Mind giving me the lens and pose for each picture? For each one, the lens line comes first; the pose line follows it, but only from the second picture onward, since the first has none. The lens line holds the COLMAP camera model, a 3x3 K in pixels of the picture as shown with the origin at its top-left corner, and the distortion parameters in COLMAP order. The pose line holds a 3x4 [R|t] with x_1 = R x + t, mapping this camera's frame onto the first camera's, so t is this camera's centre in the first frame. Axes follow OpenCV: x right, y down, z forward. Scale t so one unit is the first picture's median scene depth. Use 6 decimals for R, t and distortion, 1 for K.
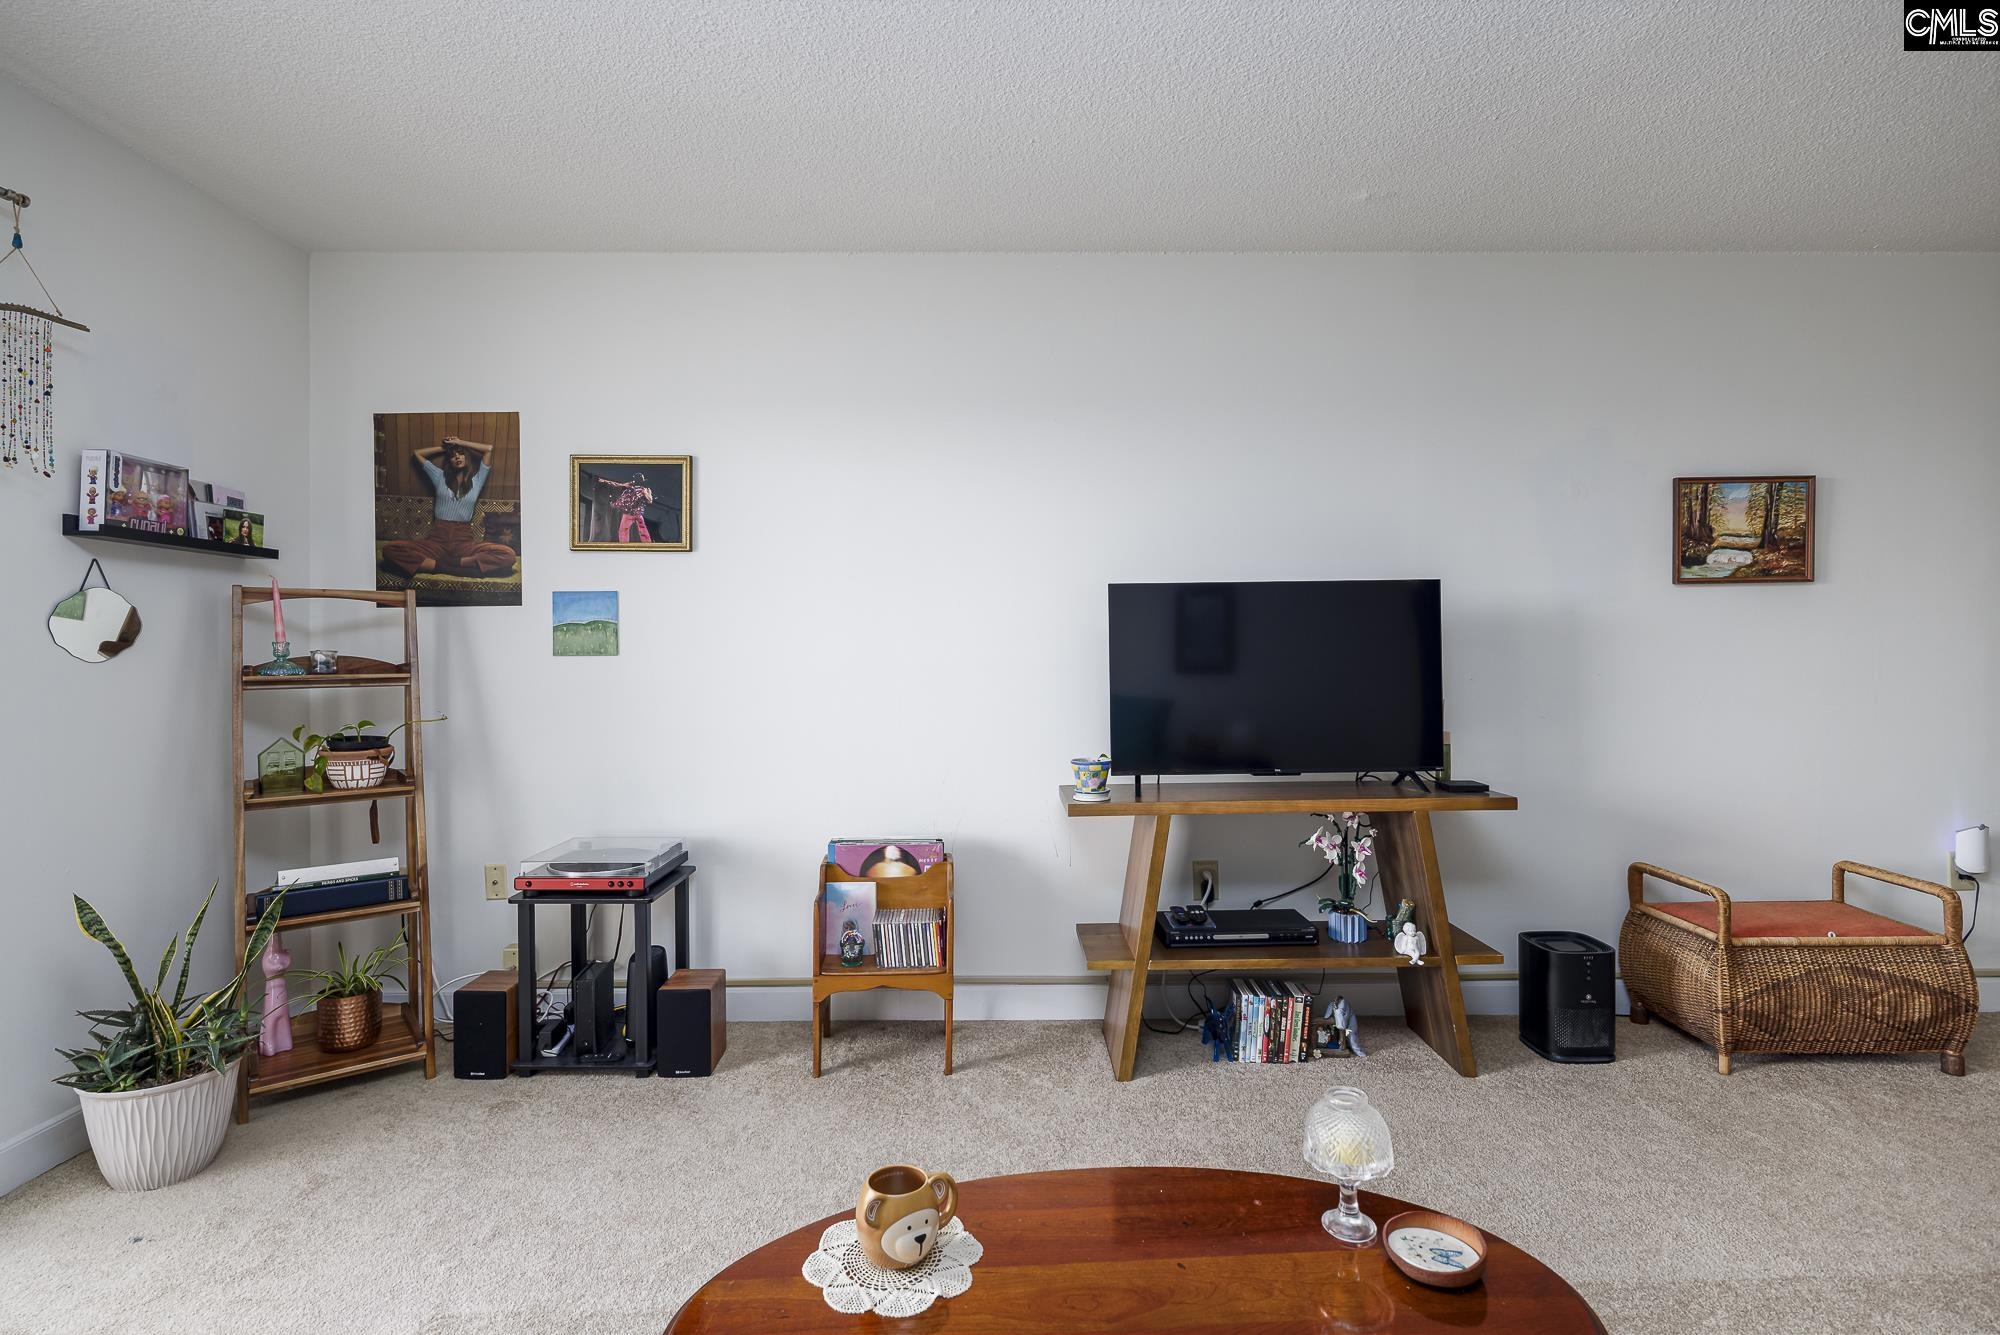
lens RADIAL K [[974.4, 0, 1001.6], [0, 974.4, 653.7], [0, 0, 1]] dist [0.003409, -0.000988]
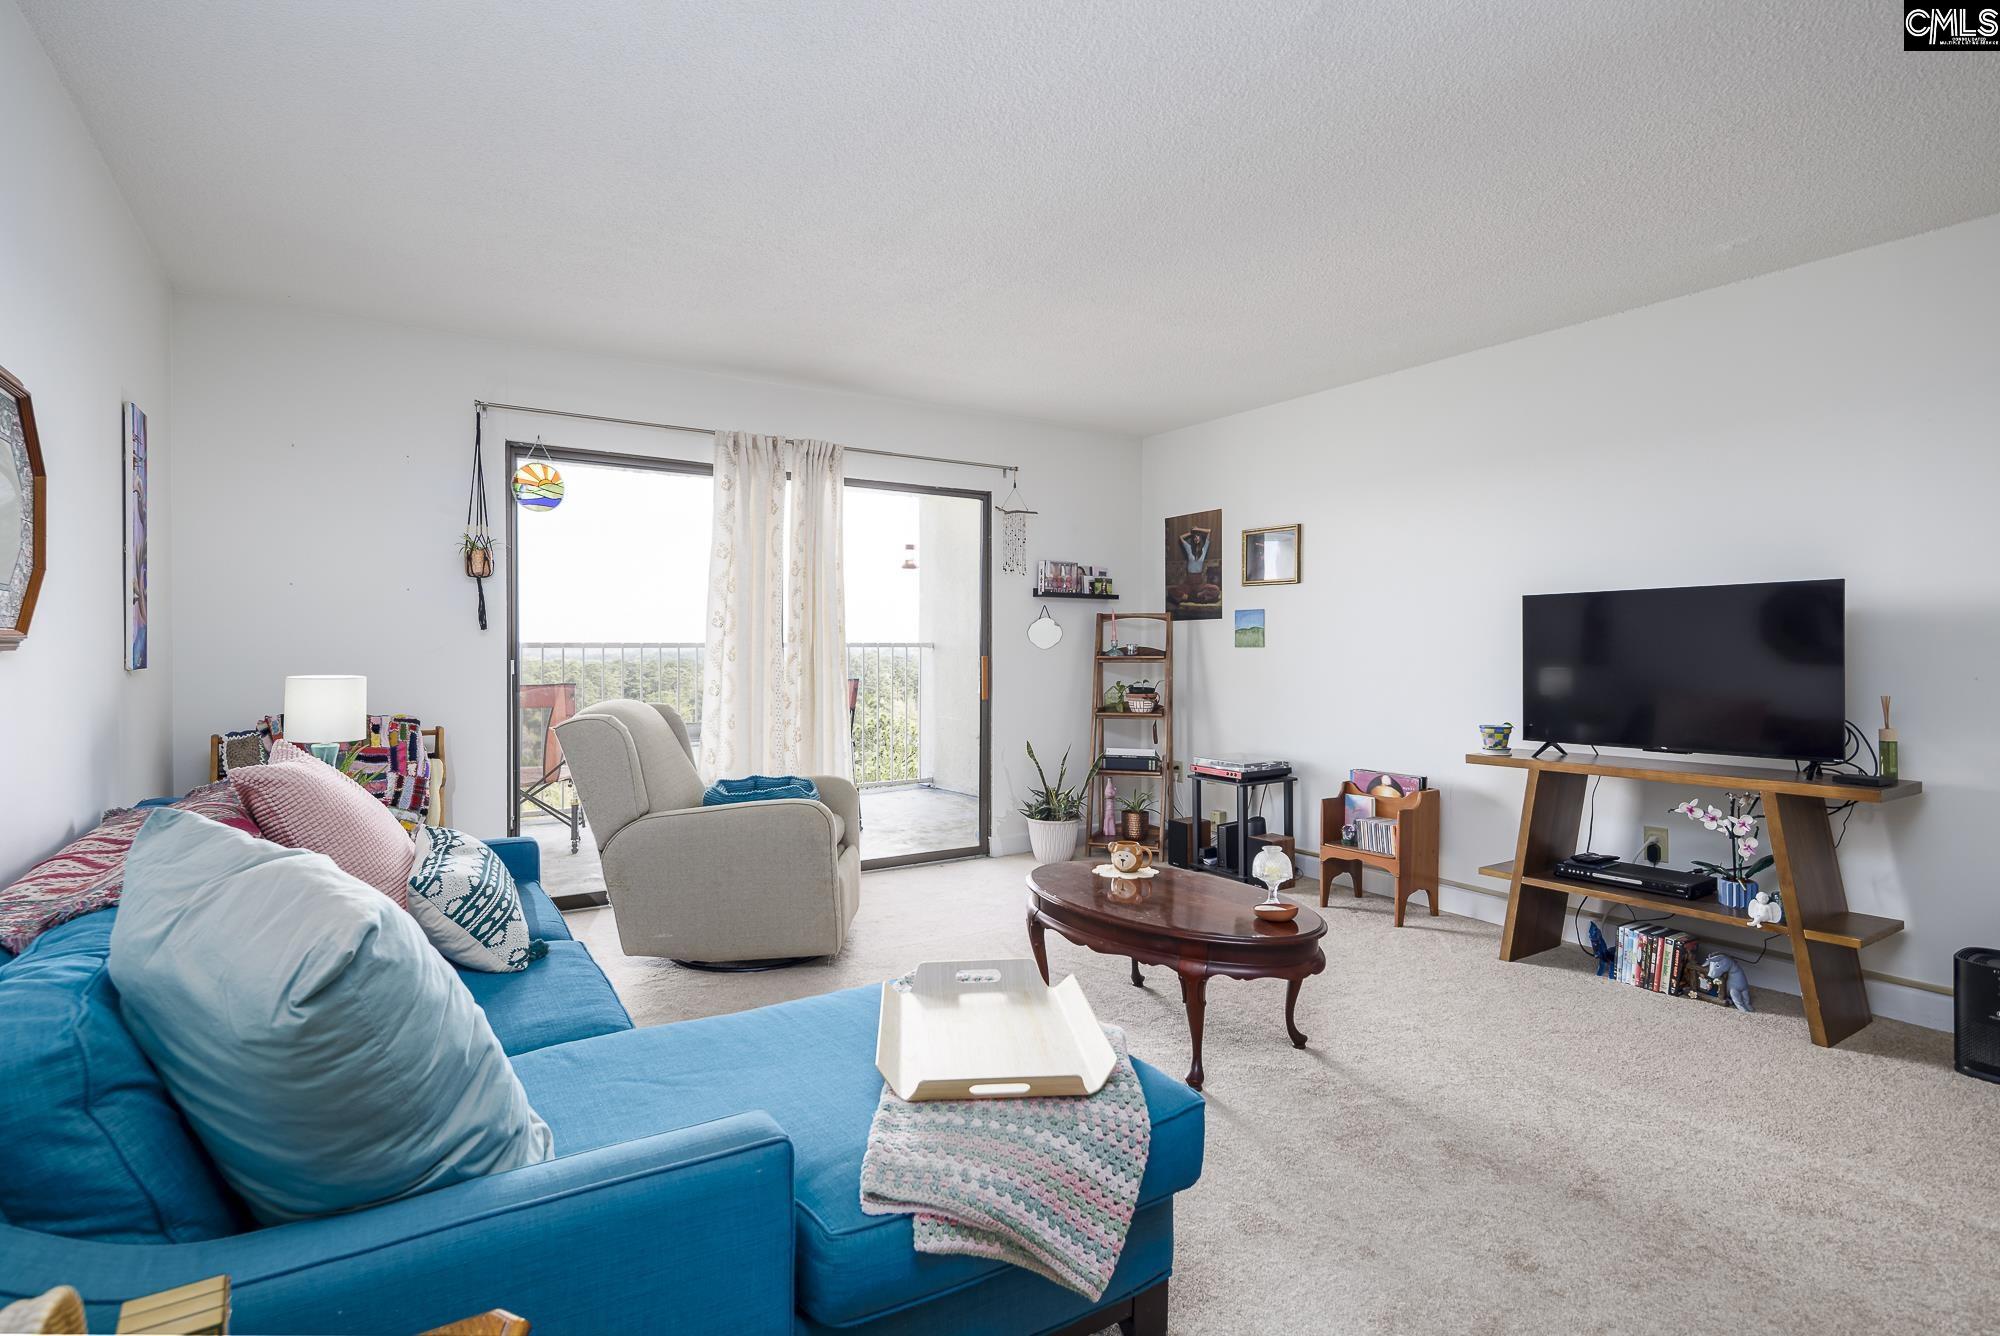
lens RADIAL K [[974.4, 0, 1001.6], [0, 974.4, 654.2], [0, 0, 1]] dist [0.003409, -0.000988]
pose [[0.543668, 0.012388, -0.839209, 0.847620], [-0.003614, 0.999916, 0.012418, -0.006257], [0.839293, -0.003719, 0.543667, -0.321115]]
